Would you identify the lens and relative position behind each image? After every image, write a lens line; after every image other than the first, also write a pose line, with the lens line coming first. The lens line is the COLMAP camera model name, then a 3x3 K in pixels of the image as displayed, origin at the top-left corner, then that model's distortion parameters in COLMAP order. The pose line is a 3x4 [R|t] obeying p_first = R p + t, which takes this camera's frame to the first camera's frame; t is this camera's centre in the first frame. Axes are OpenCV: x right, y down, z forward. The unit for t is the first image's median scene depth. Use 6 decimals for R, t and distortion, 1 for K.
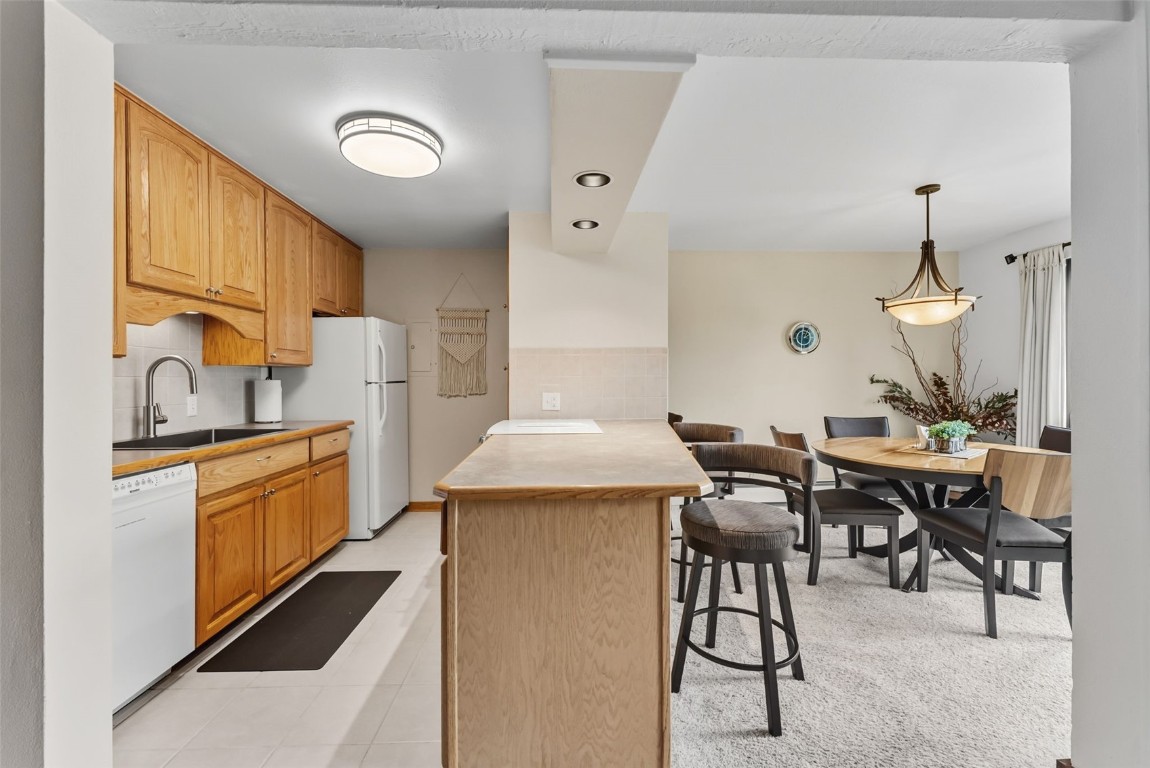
lens RADIAL K [[471.3, 0, 571.5], [0, 471.3, 384.5], [0, 0, 1]] dist [0.000502, -0.000372]
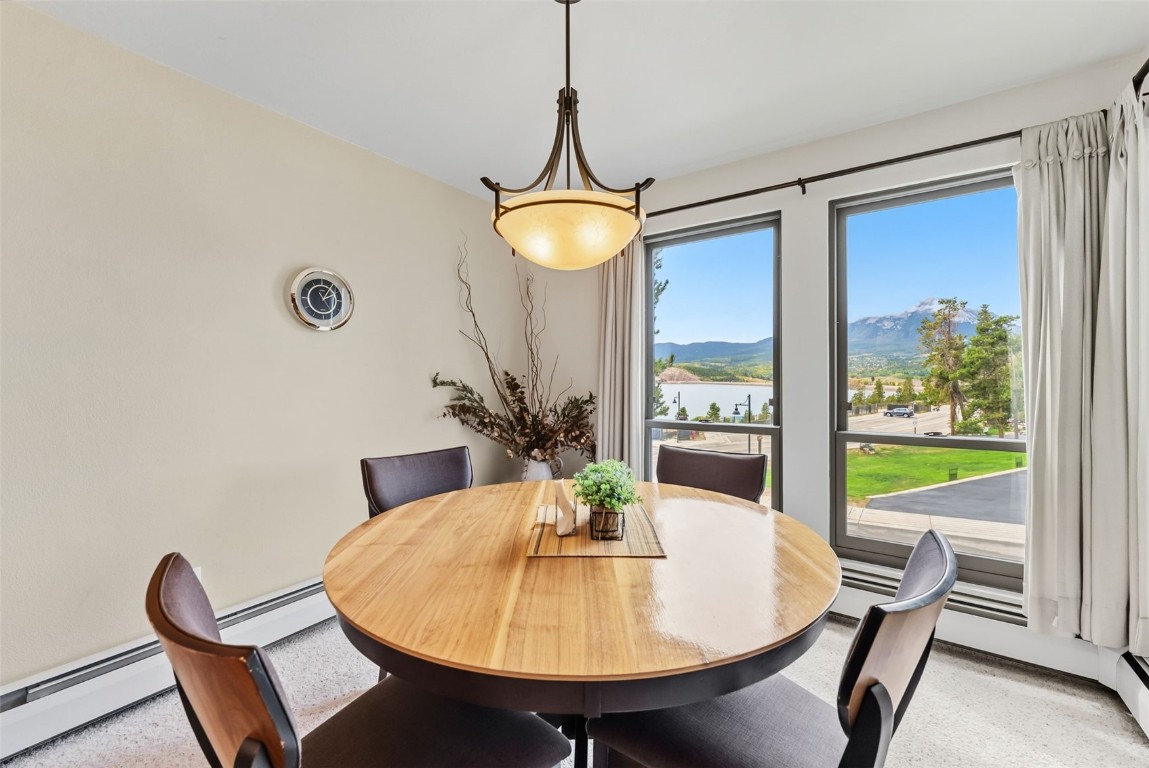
lens RADIAL K [[470.9, 0, 571.1], [0, 470.9, 382.0], [0, 0, 1]] dist [0.000502, -0.000372]
pose [[0.614158, -0.004894, 0.789168, 0.269187], [0.009333, 0.999956, -0.001062, -0.006503], [-0.789128, 0.008018, 0.614177, 0.500611]]
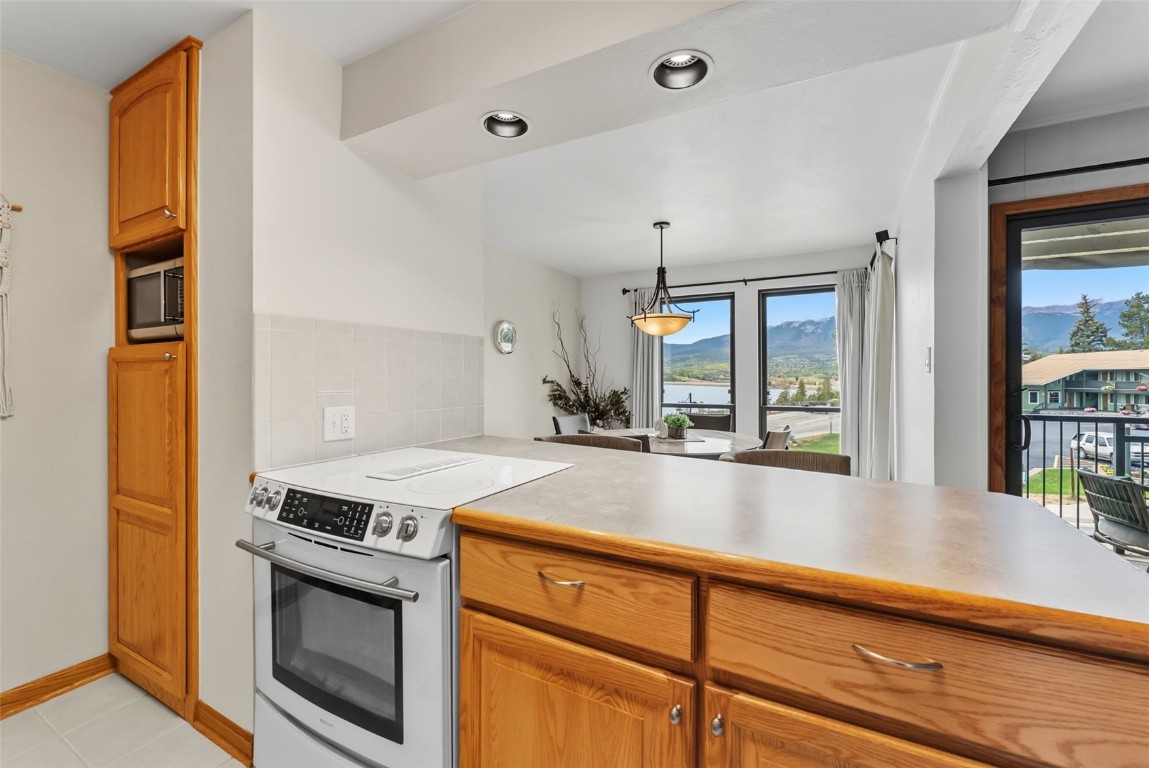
lens RADIAL K [[470.9, 0, 570.8], [0, 470.9, 376.3], [0, 0, 1]] dist [0.000502, -0.000372]
pose [[0.513375, 0.005044, 0.858150, -0.290660], [0.009869, 0.999882, -0.011780, -0.006244], [-0.858108, 0.014517, 0.513264, 0.410454]]
